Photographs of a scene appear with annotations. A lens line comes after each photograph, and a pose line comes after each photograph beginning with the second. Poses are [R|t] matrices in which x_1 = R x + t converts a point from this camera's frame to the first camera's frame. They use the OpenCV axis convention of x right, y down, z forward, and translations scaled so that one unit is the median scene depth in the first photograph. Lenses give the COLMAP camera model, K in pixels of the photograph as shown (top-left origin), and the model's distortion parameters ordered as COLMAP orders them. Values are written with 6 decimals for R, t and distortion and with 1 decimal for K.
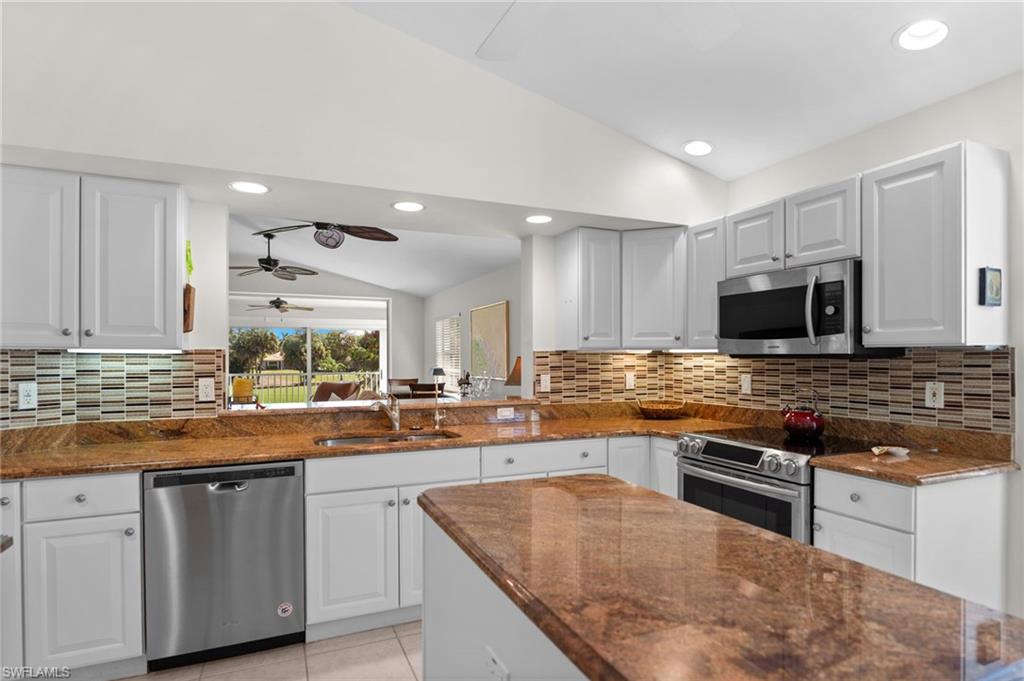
lens RADIAL K [[541.2, 0, 508.2], [0, 541.2, 359.6], [0, 0, 1]] dist [-0.010574, 0.000045]
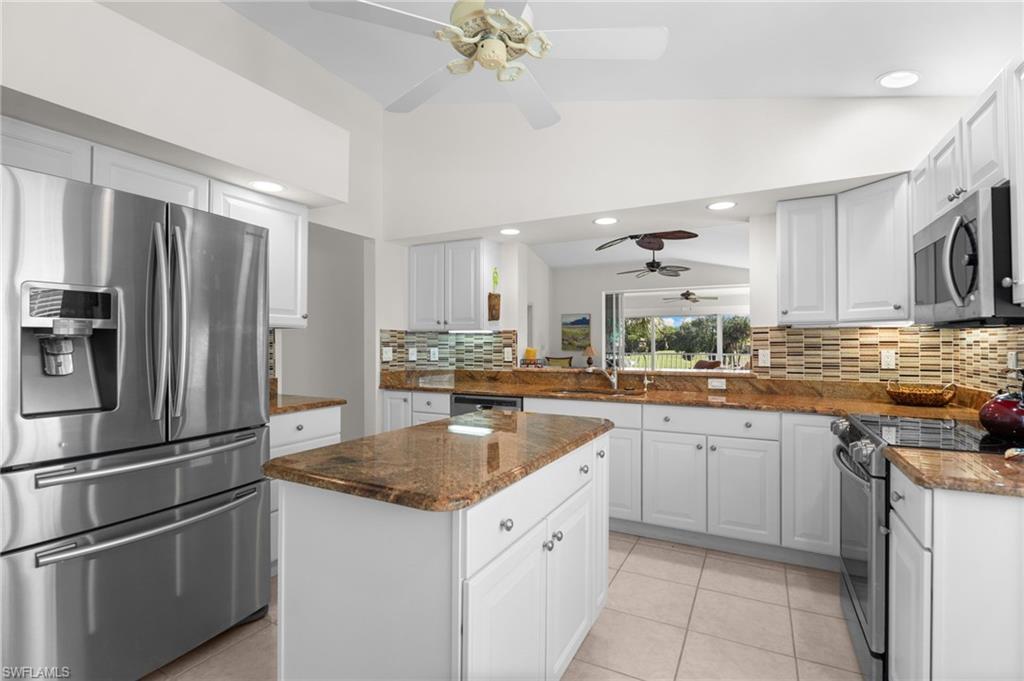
lens RADIAL K [[476.7, 0, 512.0], [0, 476.7, 340.5], [0, 0, 1]] dist [-0.005523, -0.000999]
pose [[0.627028, -0.003316, -0.778990, 0.571347], [-0.003226, 0.999971, -0.006853, 0.021584], [0.778990, 0.006810, 0.626999, 0.075760]]
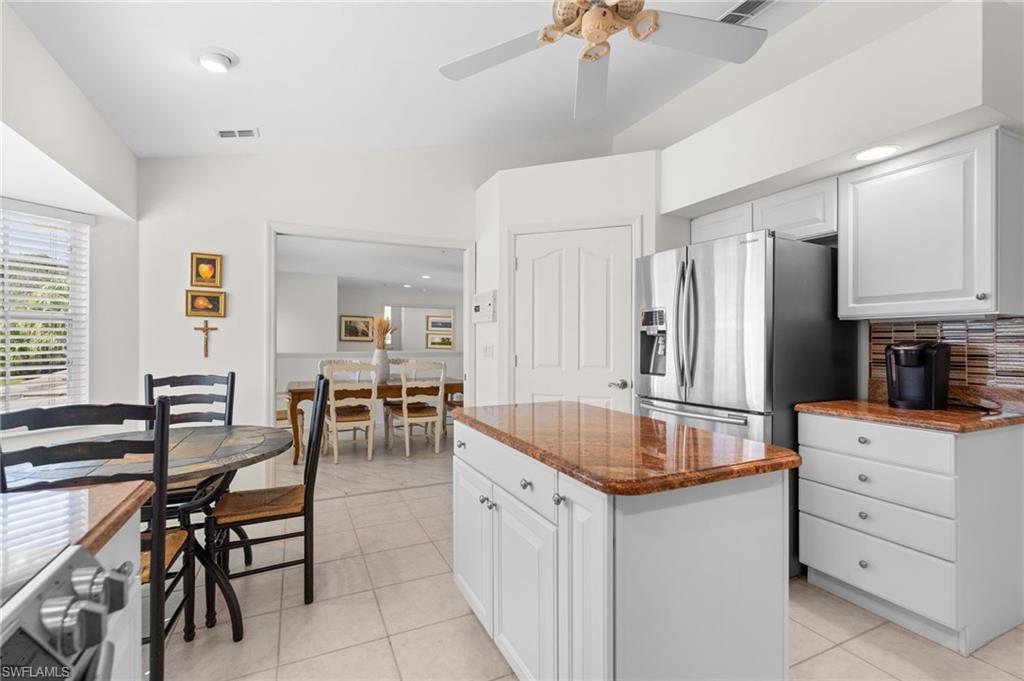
lens RADIAL K [[457.6, 0, 512.0], [0, 457.6, 340.5], [0, 0, 1]] dist [-0.002987, -0.000213]
pose [[-0.999718, -0.000389, -0.023755, 0.193770], [-0.000369, 1.000000, -0.000863, 0.027721], [0.023755, -0.000854, -0.999717, 0.980443]]
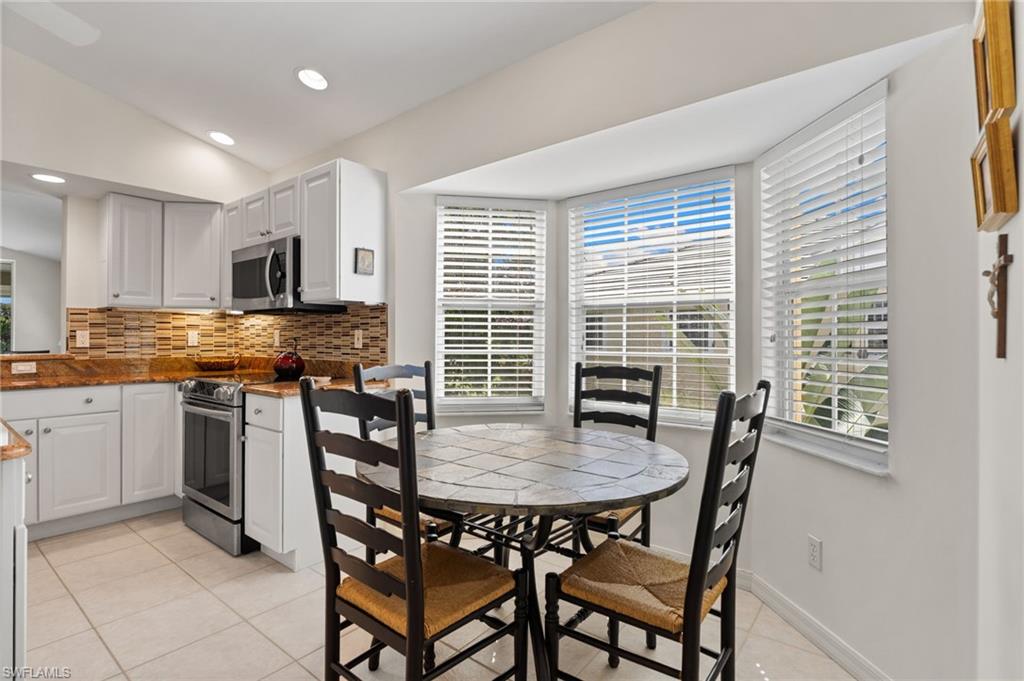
lens RADIAL K [[486.8, 0, 510.9], [0, 486.8, 334.0], [0, 0, 1]] dist [-0.011099, -0.000623]
pose [[0.880518, 0.006724, 0.473964, 0.427900], [-0.001288, 0.999930, -0.011793, 0.053147], [-0.474010, 0.009774, 0.880465, -0.245934]]
